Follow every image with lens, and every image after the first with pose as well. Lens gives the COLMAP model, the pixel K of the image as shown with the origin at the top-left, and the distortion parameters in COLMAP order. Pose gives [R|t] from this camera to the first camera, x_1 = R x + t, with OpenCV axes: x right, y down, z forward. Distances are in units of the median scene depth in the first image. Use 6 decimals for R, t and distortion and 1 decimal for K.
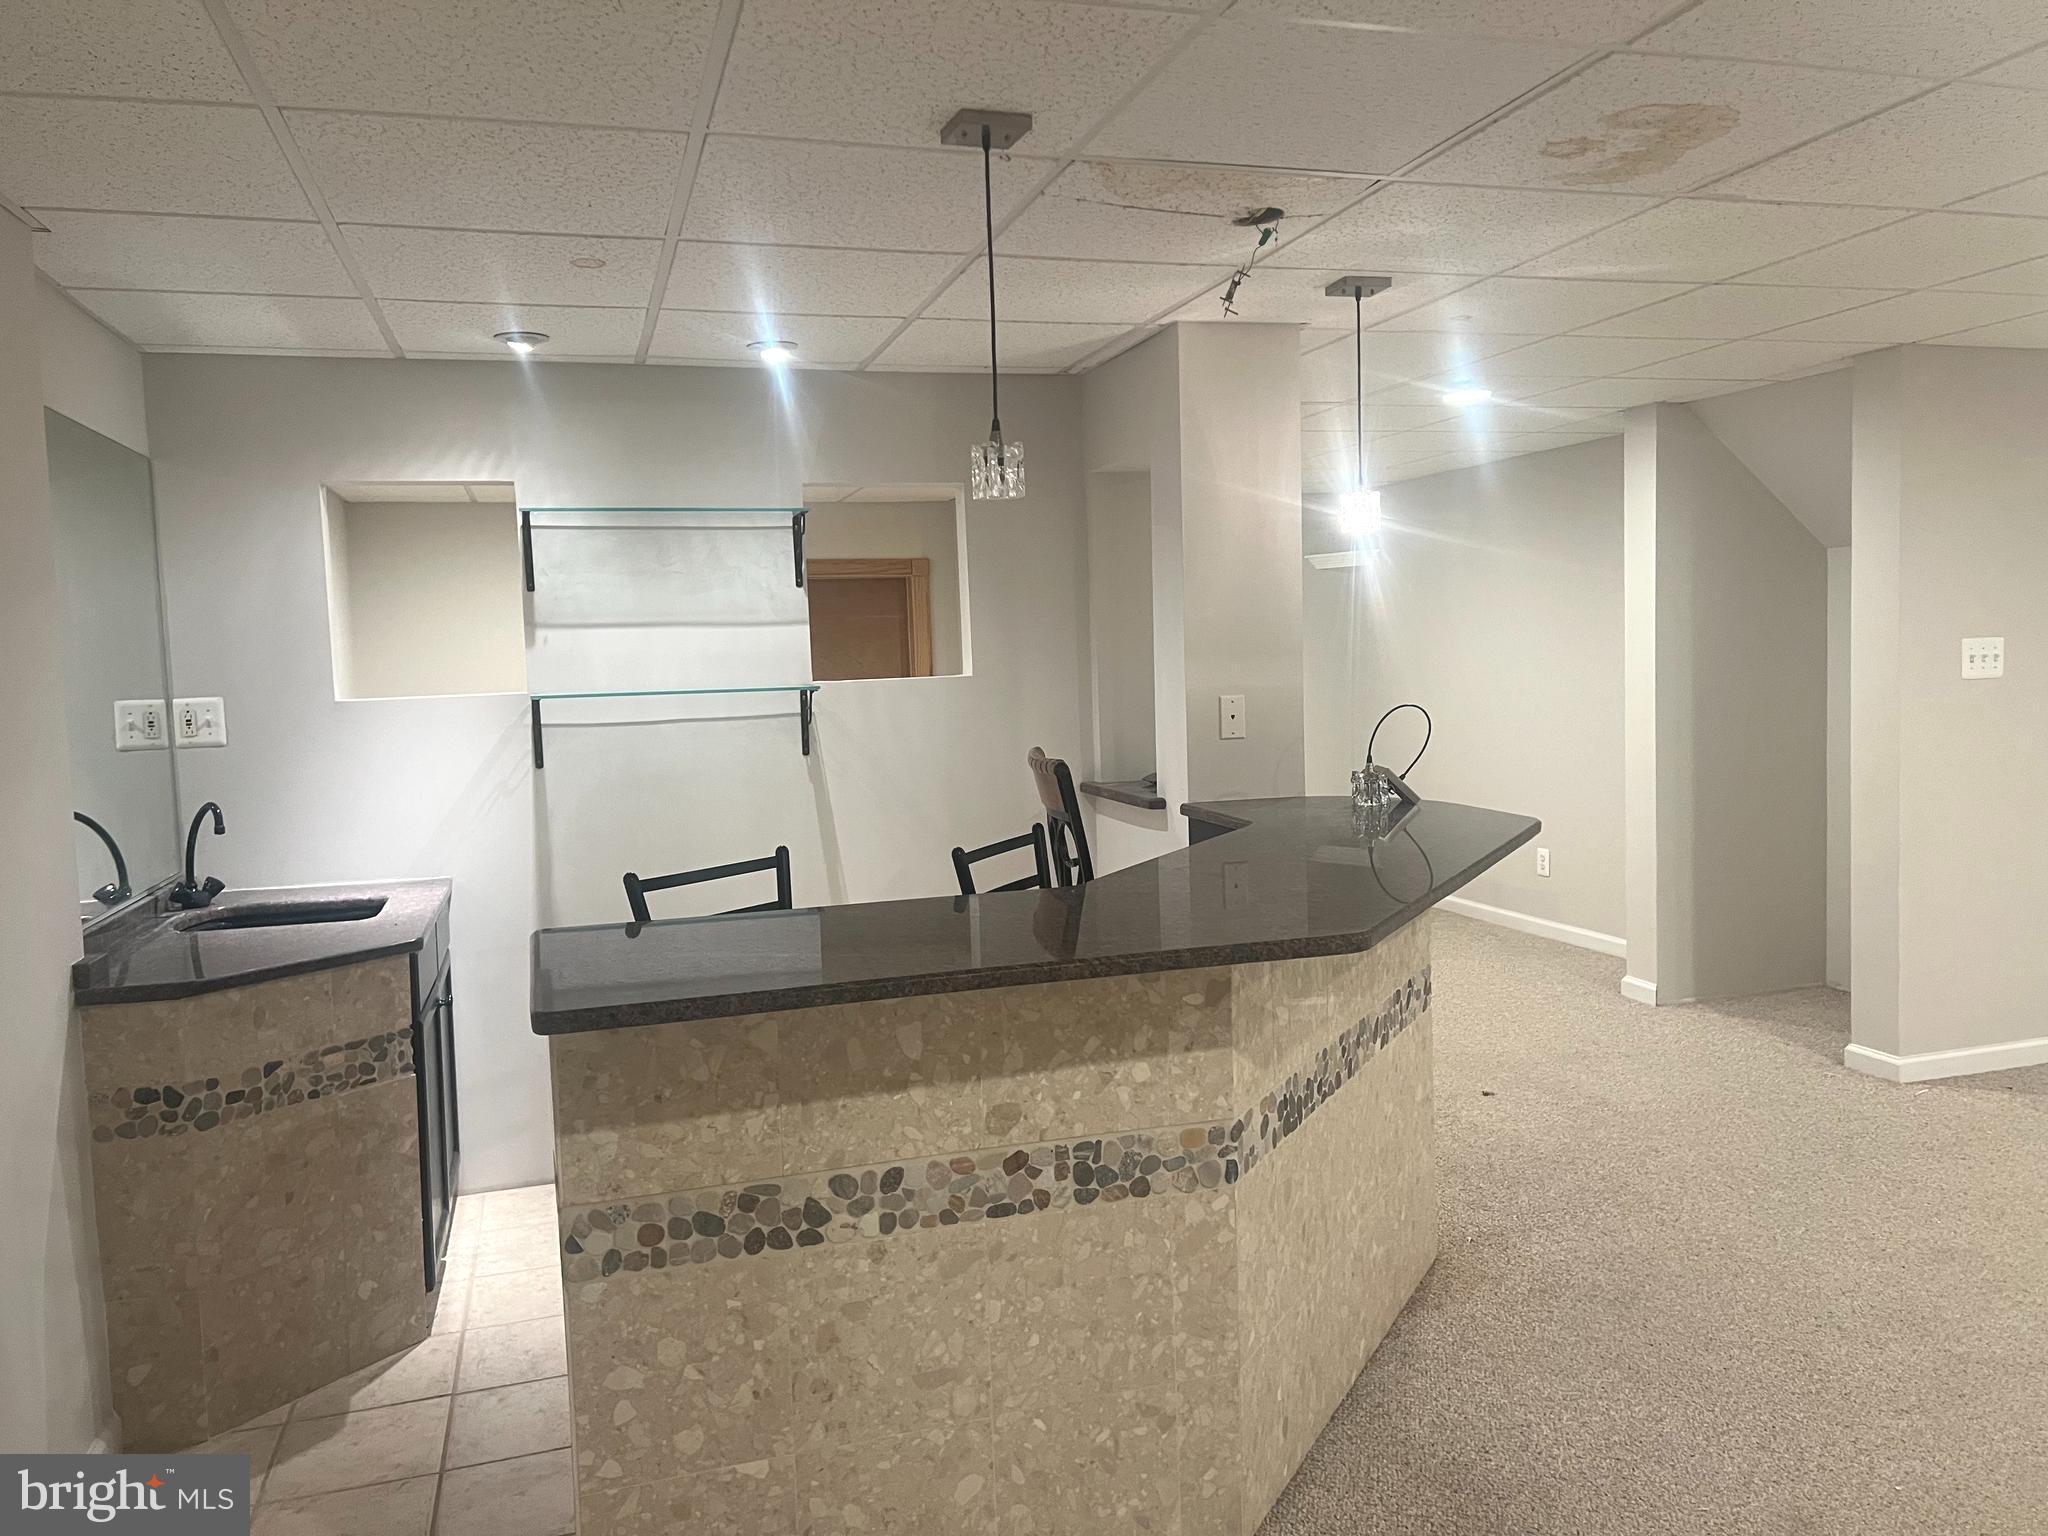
lens RADIAL K [[1523.1, 0, 1024.0], [0, 1523.1, 768.0], [0, 0, 1]] dist [0.000066, -0.000168]
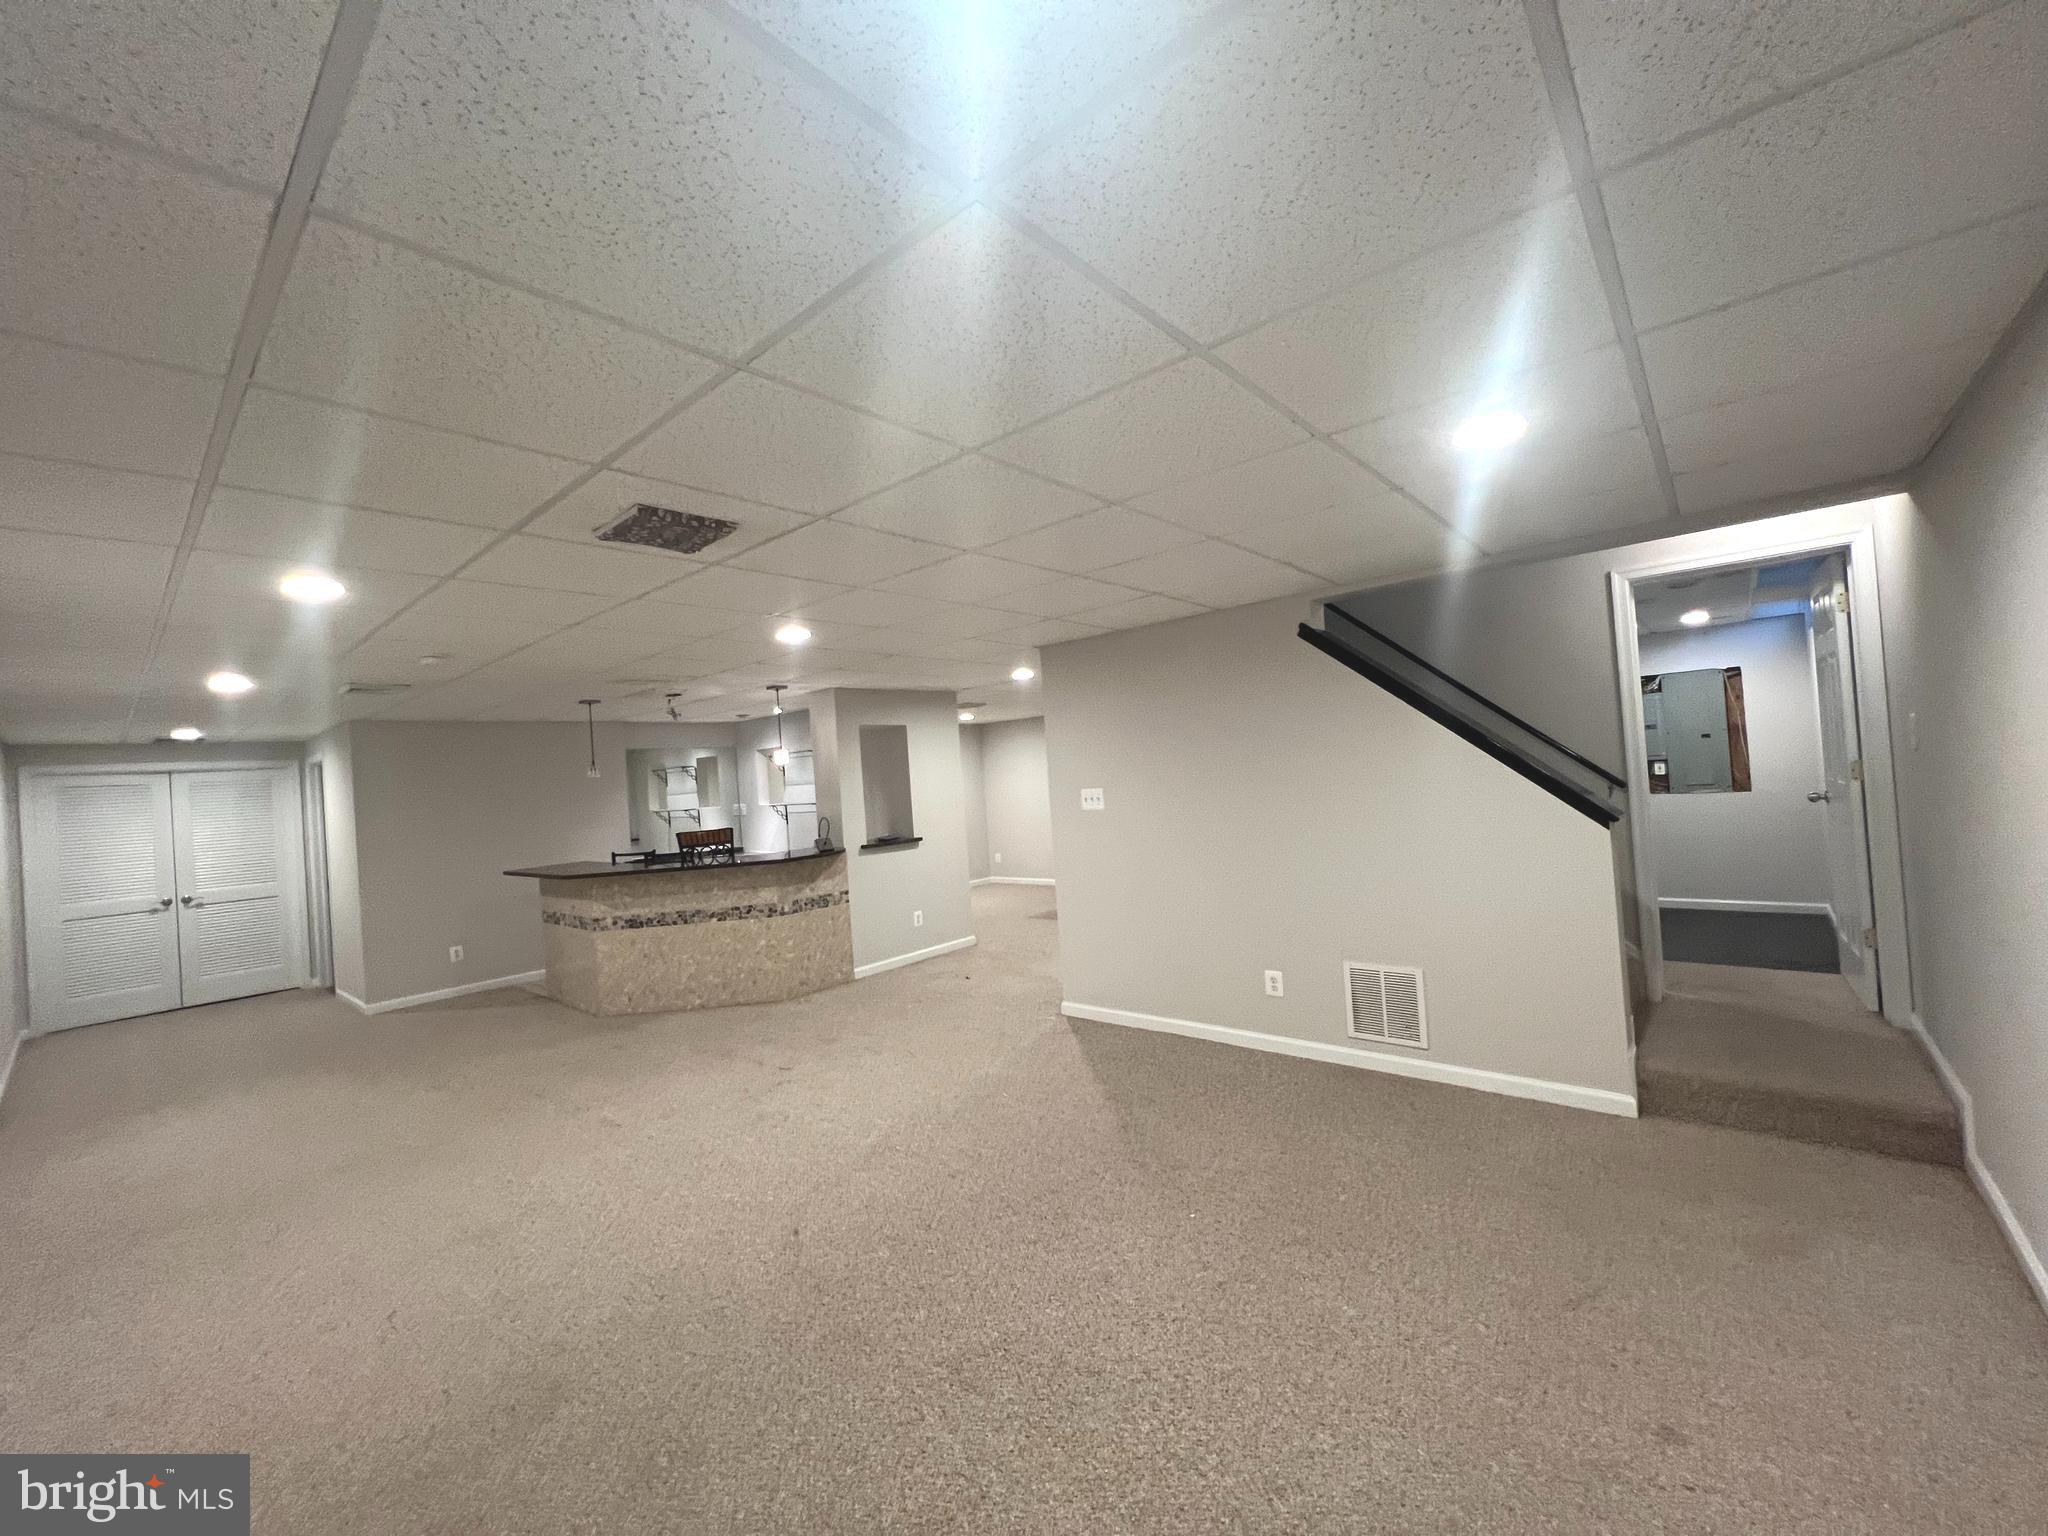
lens RADIAL K [[817.9, 0, 1018.3], [0, 817.9, 766.5], [0, 0, 1]] dist [-0.002073, 0.000610]
pose [[0.524989, -0.011458, -0.851032, 2.103405], [-0.012079, 0.999708, -0.020911, -0.132311], [0.851023, 0.021258, 0.524697, 0.578150]]
